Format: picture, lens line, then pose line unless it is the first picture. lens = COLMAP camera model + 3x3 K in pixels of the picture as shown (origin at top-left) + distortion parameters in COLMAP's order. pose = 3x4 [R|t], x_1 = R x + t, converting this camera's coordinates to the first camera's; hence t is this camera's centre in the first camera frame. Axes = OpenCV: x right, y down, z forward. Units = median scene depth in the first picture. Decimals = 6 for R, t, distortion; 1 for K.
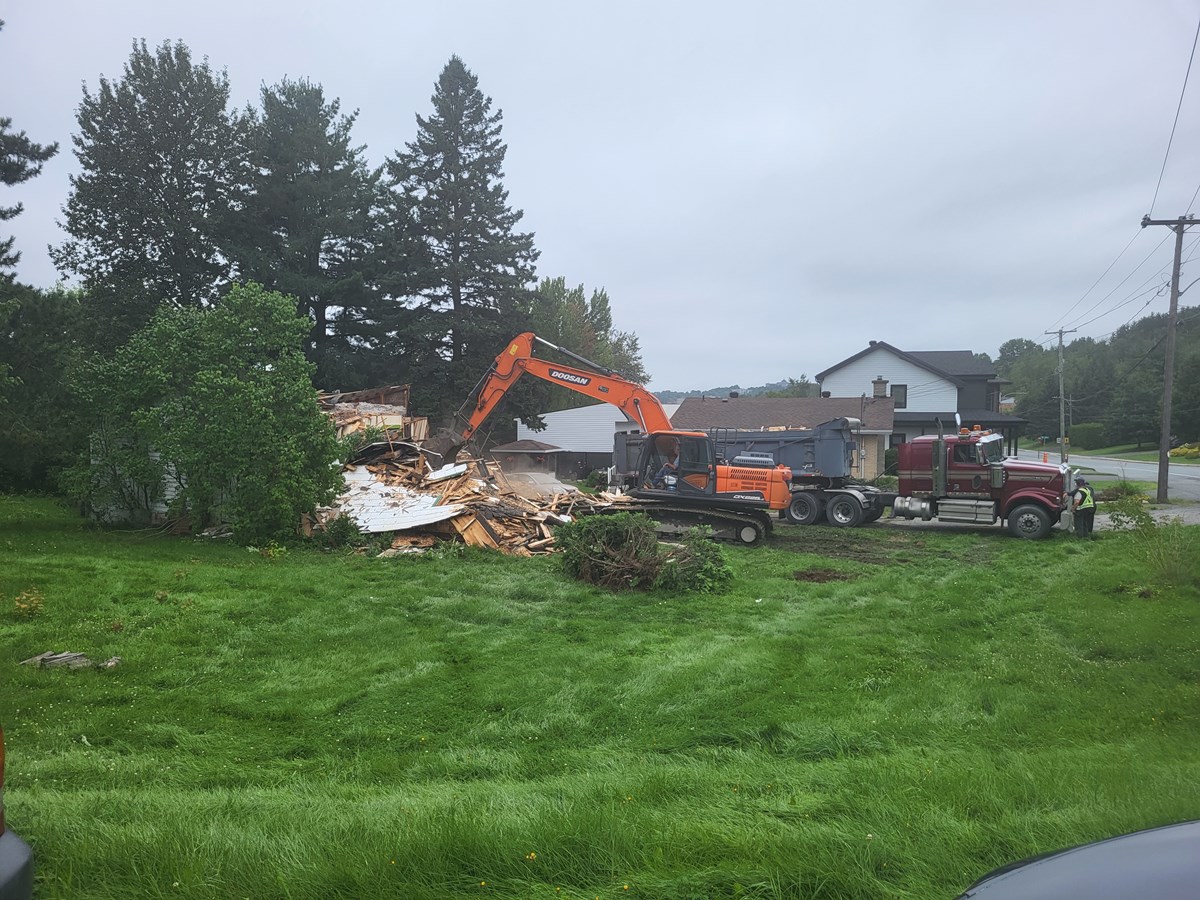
lens RADIAL K [[903.4, 0, 587.6], [0, 903.4, 462.1], [0, 0, 1]] dist [0.055635, -0.042946]
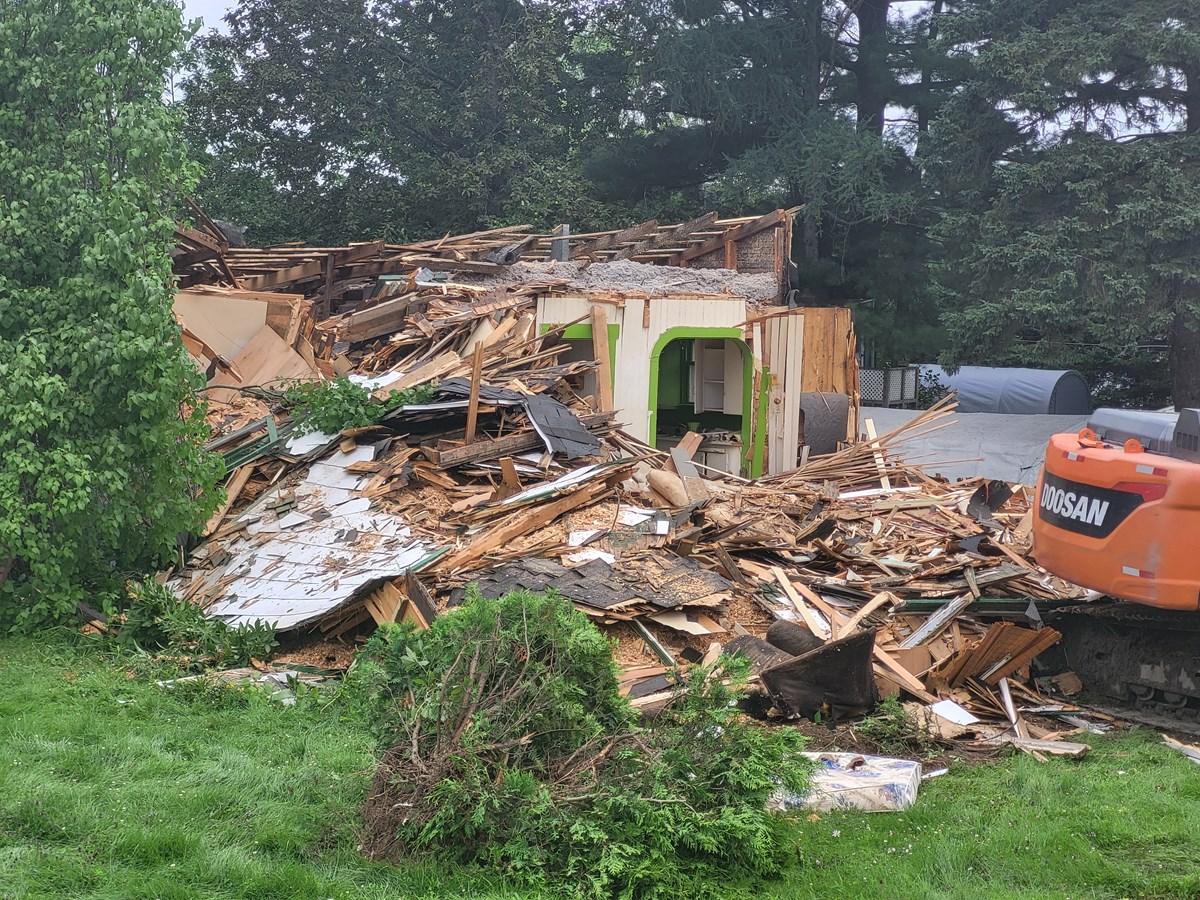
lens RADIAL K [[2604.9, 0, 600.0], [0, 2604.9, 450.0], [0, 0, 1]] dist [-0.207427, 2.789145]
pose [[0.833420, 0.038698, -0.551283, 0.203766], [-0.043727, 0.999035, 0.004022, 0.001857], [0.550907, 0.020754, 0.834309, 0.121360]]
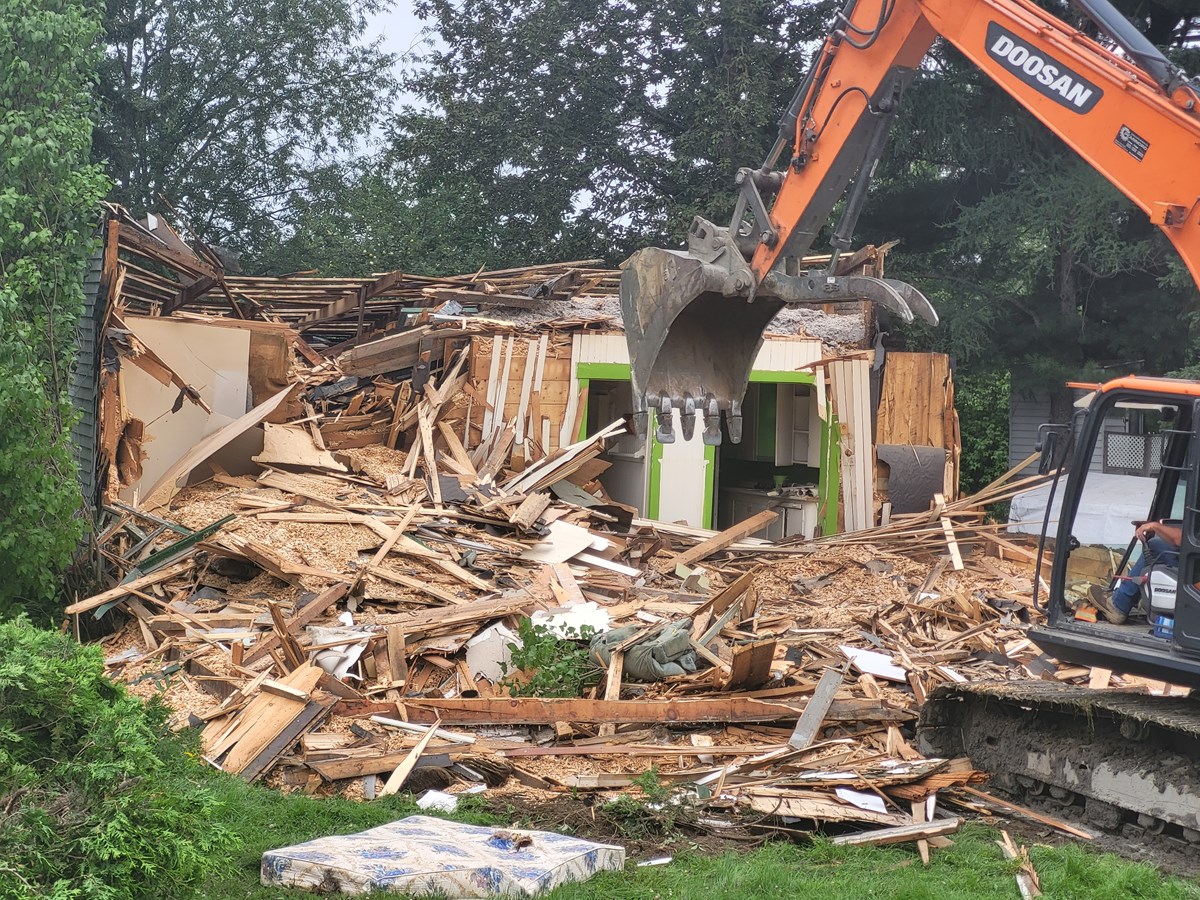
lens RADIAL K [[2597.3, 0, 603.7], [0, 2597.3, 395.5], [0, 0, 1]] dist [-0.198327, 3.160733]
pose [[0.708746, 0.024396, -0.705041, 0.263092], [-0.069716, 0.996932, -0.035586, 0.002364], [0.702010, 0.074374, 0.708273, 0.234028]]
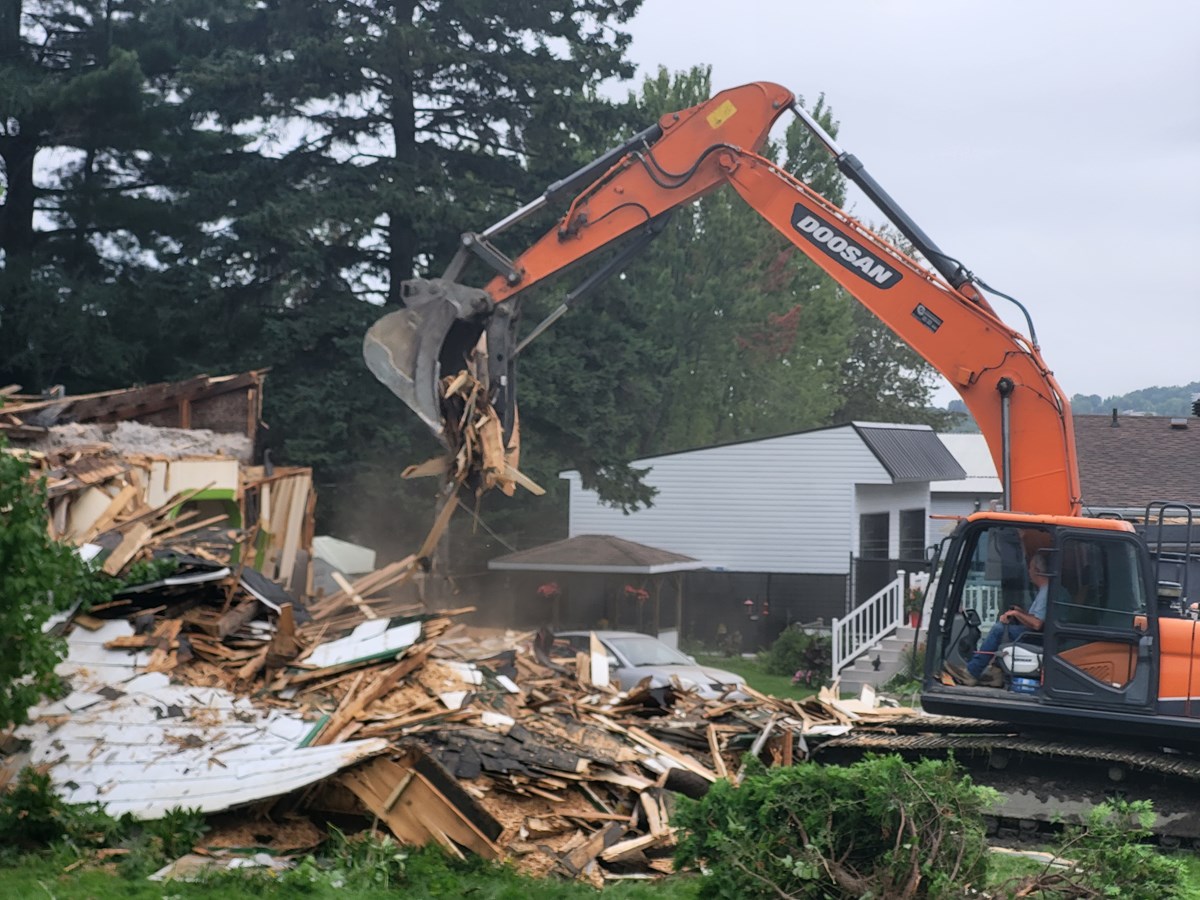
lens RADIAL K [[2640.0, 0, 652.3], [0, 2640.0, 383.9], [0, 0, 1]] dist [-0.431396, 4.075012]
pose [[0.998873, 0.008383, -0.046710, -0.001090], [-0.012169, 0.996610, -0.081370, -0.001052], [0.045870, 0.081847, 0.995589, 0.010032]]
